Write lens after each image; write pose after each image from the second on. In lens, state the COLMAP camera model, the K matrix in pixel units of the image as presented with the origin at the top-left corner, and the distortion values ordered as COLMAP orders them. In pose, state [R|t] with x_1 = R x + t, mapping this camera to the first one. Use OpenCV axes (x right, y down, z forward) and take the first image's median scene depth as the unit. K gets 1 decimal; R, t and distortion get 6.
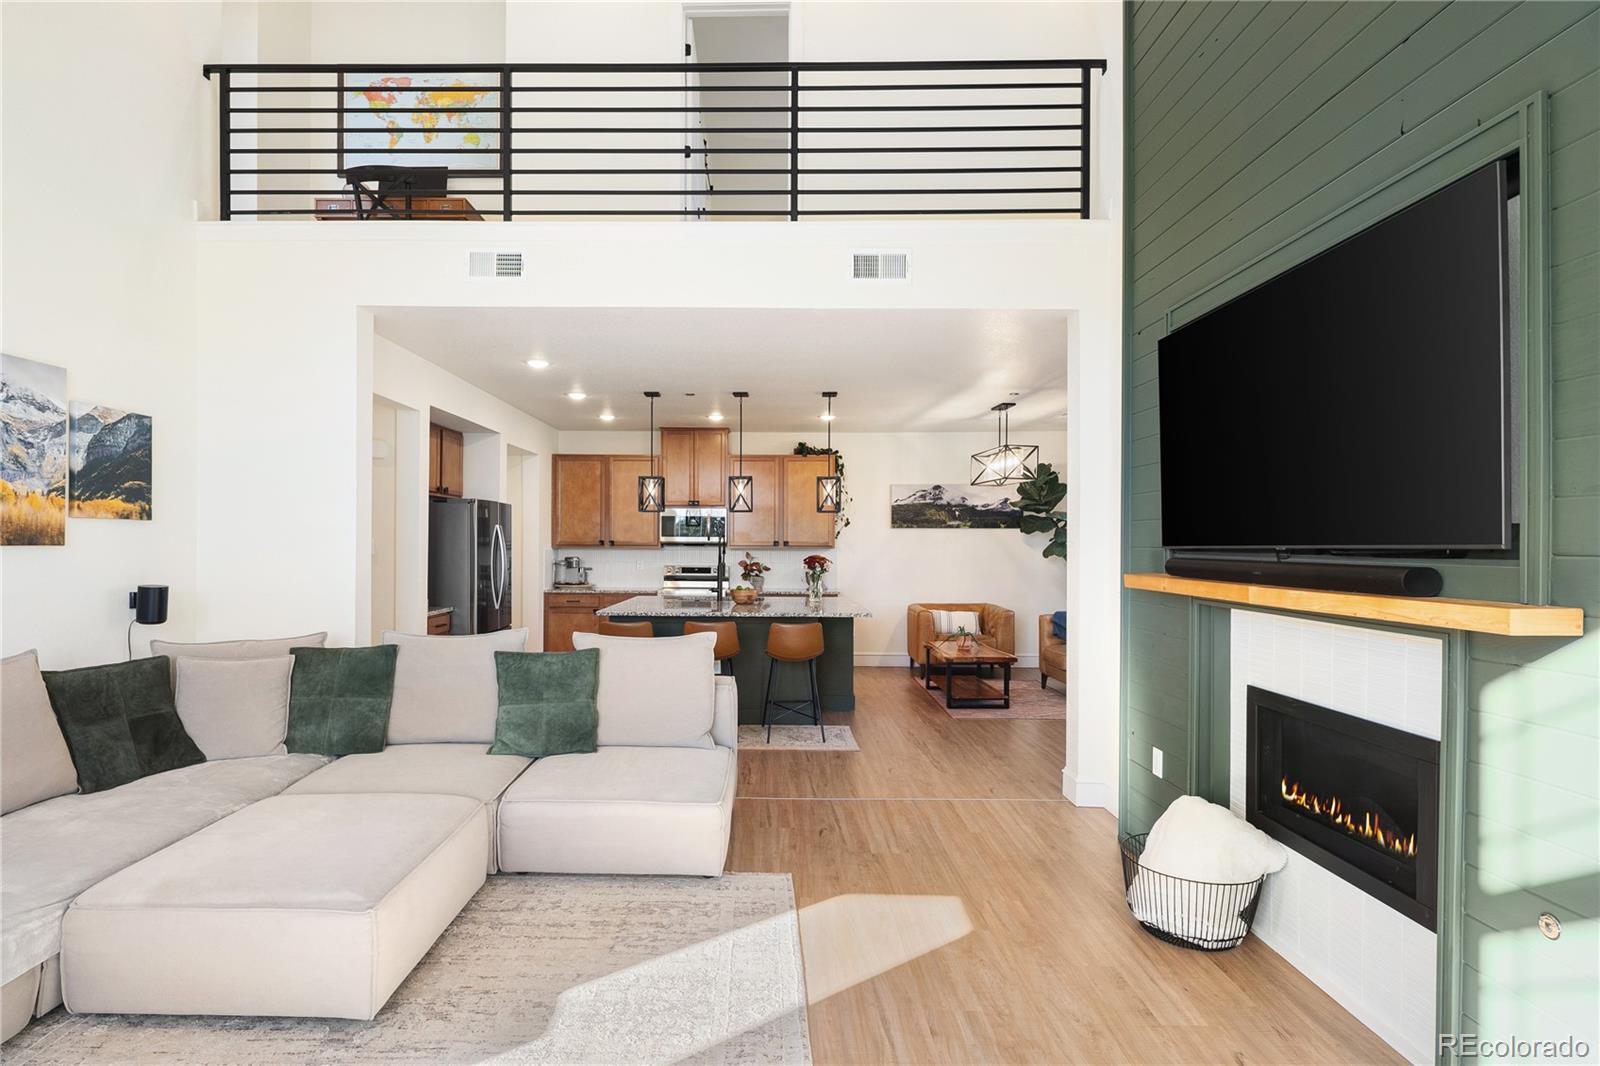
lens RADIAL K [[780.3, 0, 763.8], [0, 780.3, 540.0], [0, 0, 1]] dist [0.003804, -0.004549]
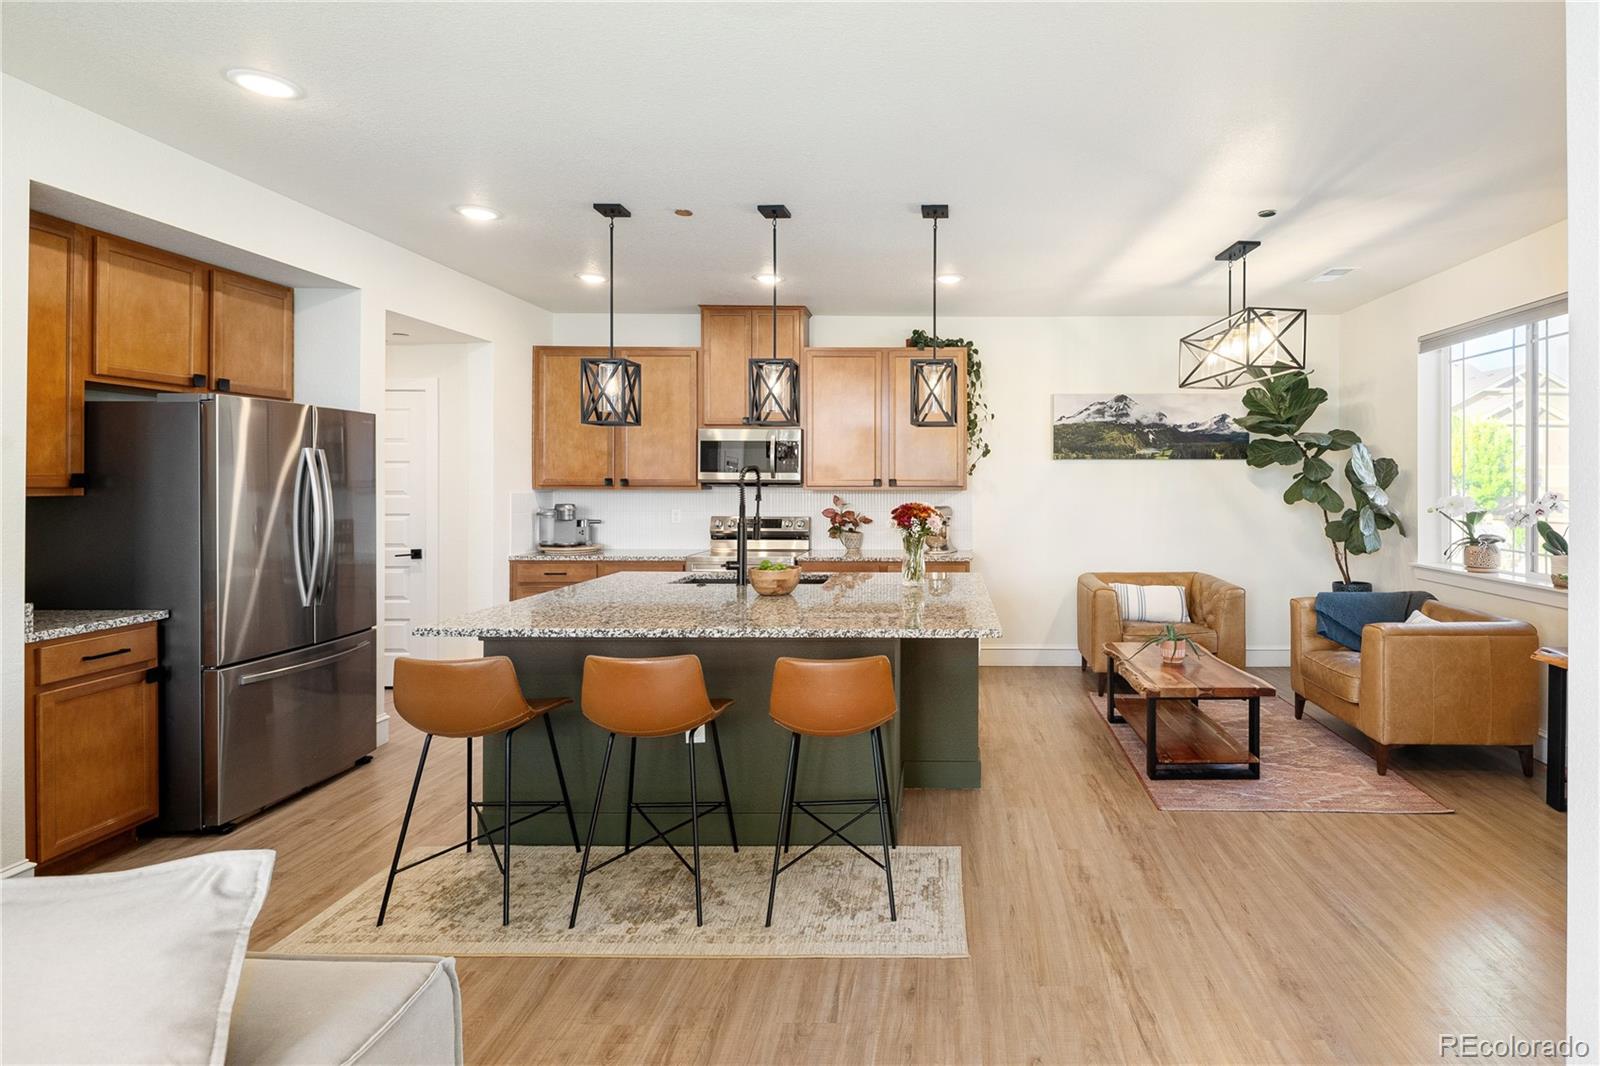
lens RADIAL K [[780.3, 0, 948.3], [0, 780.3, 480.5], [0, 0, 1]] dist [0.003804, -0.004549]
pose [[0.999851, -0.001317, 0.017208, 0.064038], [0.001300, 0.999999, 0.000996, 0.002156], [-0.017209, -0.000974, 0.999851, 0.342824]]
